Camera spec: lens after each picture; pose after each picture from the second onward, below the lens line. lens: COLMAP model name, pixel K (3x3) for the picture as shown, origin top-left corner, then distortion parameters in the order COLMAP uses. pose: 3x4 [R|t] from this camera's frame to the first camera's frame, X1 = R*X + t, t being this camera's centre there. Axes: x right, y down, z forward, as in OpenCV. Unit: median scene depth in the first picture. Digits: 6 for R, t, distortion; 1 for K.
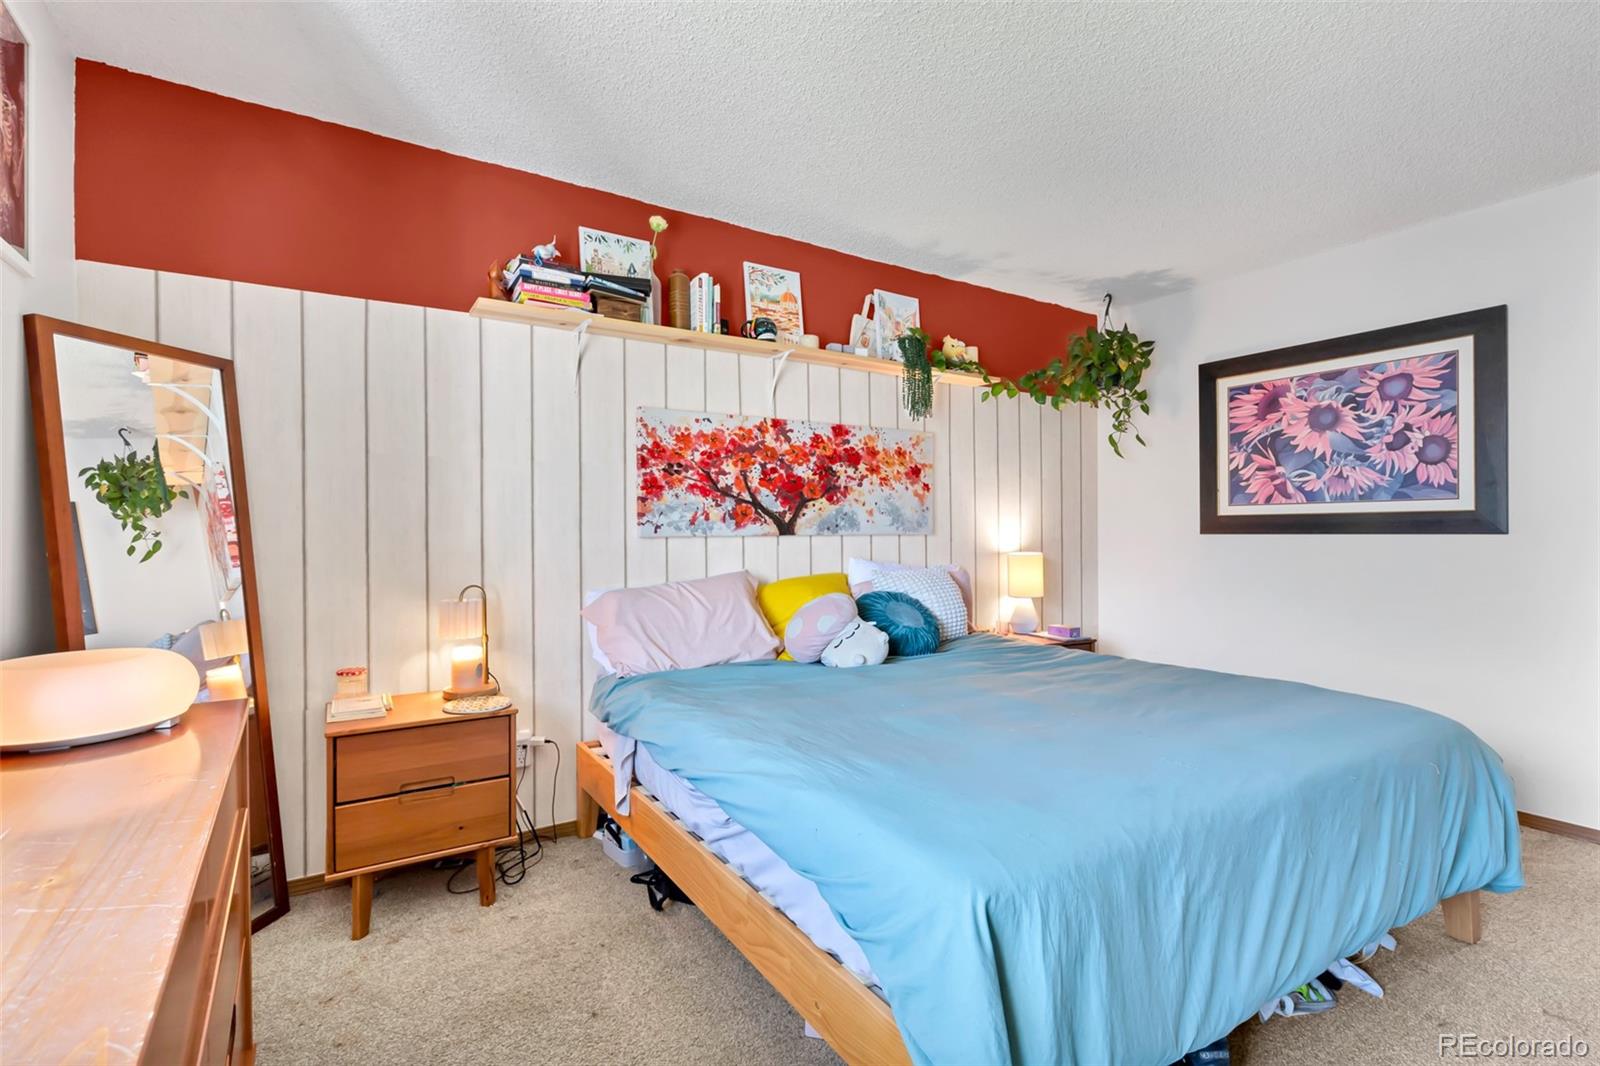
lens RADIAL K [[725.5, 0, 804.0], [0, 725.5, 531.5], [0, 0, 1]] dist [0.002742, 0.000729]
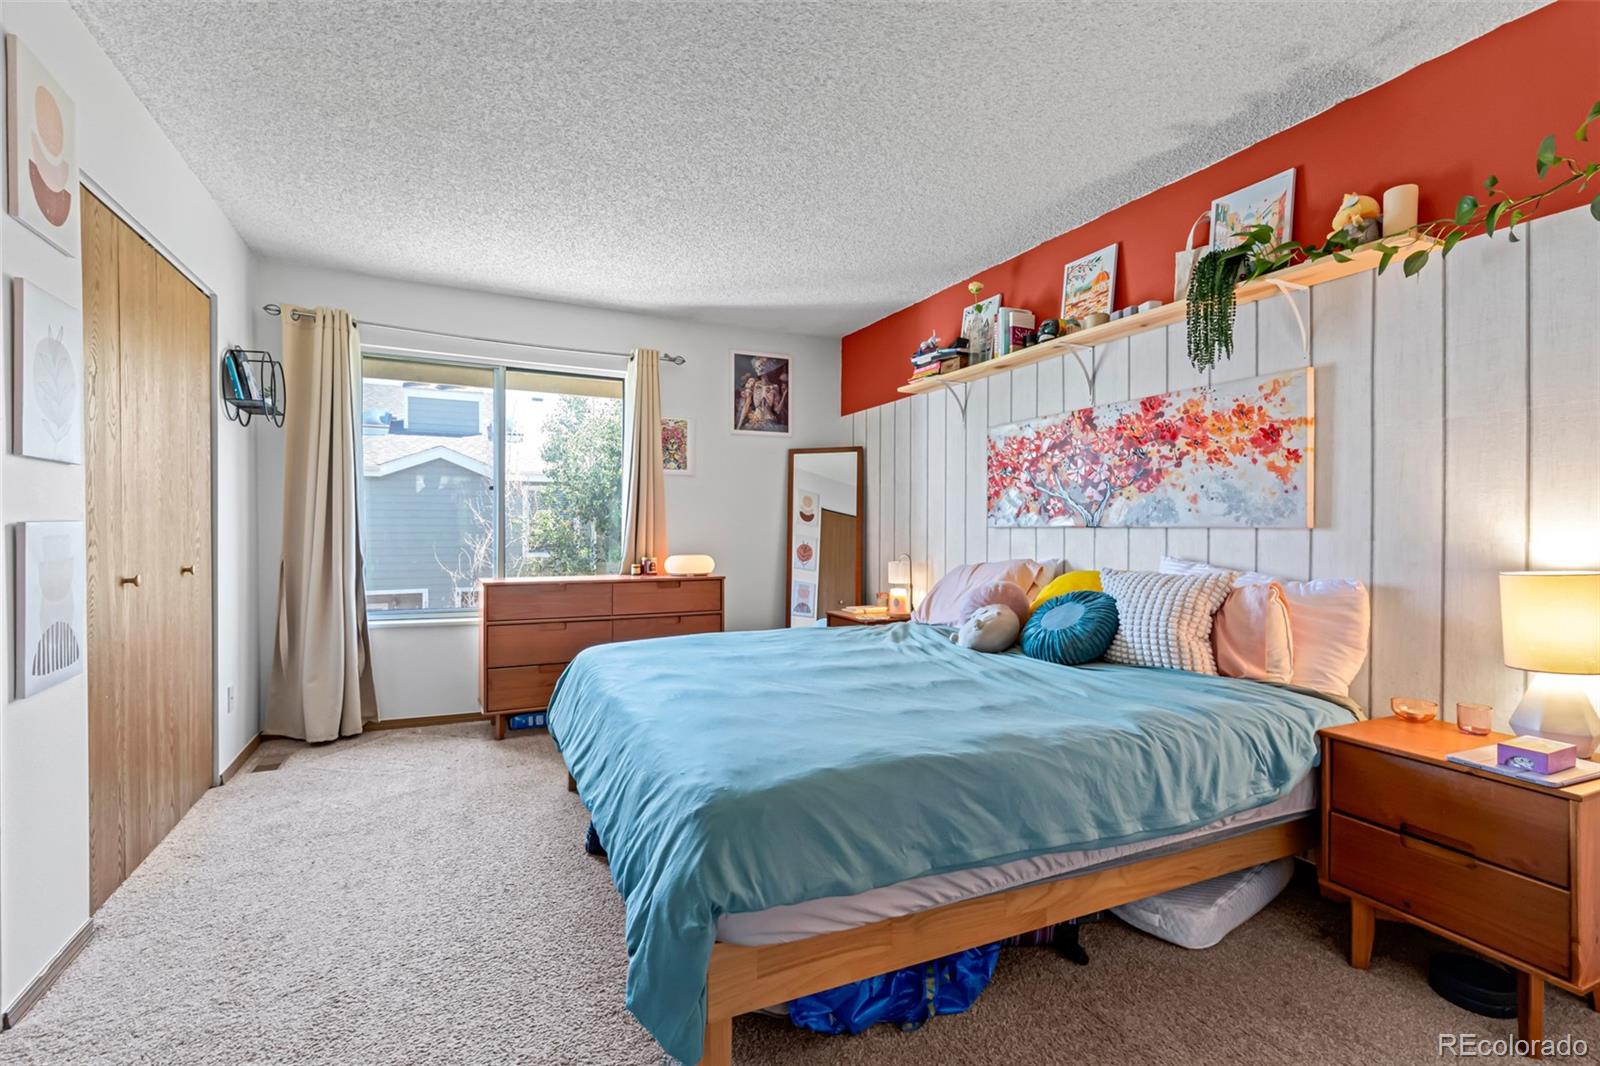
lens RADIAL K [[725.5, 0, 804.0], [0, 725.5, 531.5], [0, 0, 1]] dist [0.002742, 0.000729]
pose [[-0.109930, 0.011529, -0.993872, 0.921042], [-0.001396, 0.999930, 0.011754, 0.000245], [0.993938, 0.002679, -0.109906, 0.680414]]
